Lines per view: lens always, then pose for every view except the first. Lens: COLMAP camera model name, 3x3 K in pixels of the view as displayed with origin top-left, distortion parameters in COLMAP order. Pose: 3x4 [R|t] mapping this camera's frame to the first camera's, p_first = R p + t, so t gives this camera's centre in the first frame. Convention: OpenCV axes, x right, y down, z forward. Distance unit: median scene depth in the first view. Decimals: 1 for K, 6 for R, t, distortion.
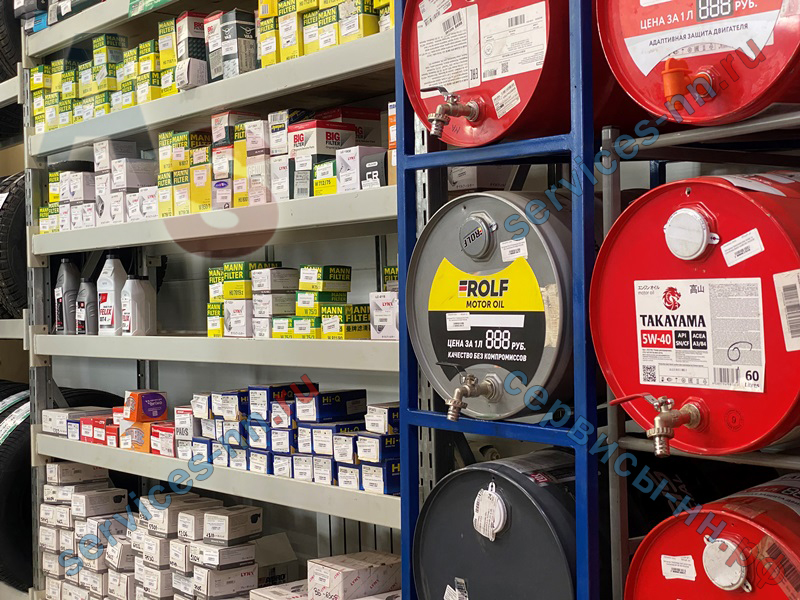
lens RADIAL K [[1184.8, 0, 400.0], [0, 1184.8, 300.0], [0, 0, 1]] dist [0.145886, -0.397403]
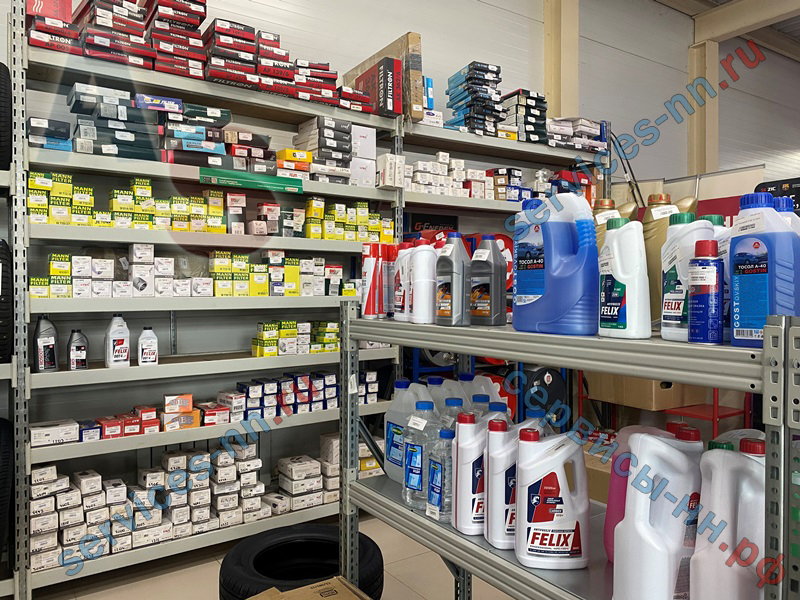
lens RADIAL K [[601.1, 0, 400.0], [0, 601.1, 300.0], [0, 0, 1]] dist [0.050629, -0.121961]
pose [[0.053549, 0.008752, 0.998527, -1.180749], [0.003714, 0.999953, -0.008964, -0.056300], [-0.998558, 0.004188, 0.053514, 0.700780]]
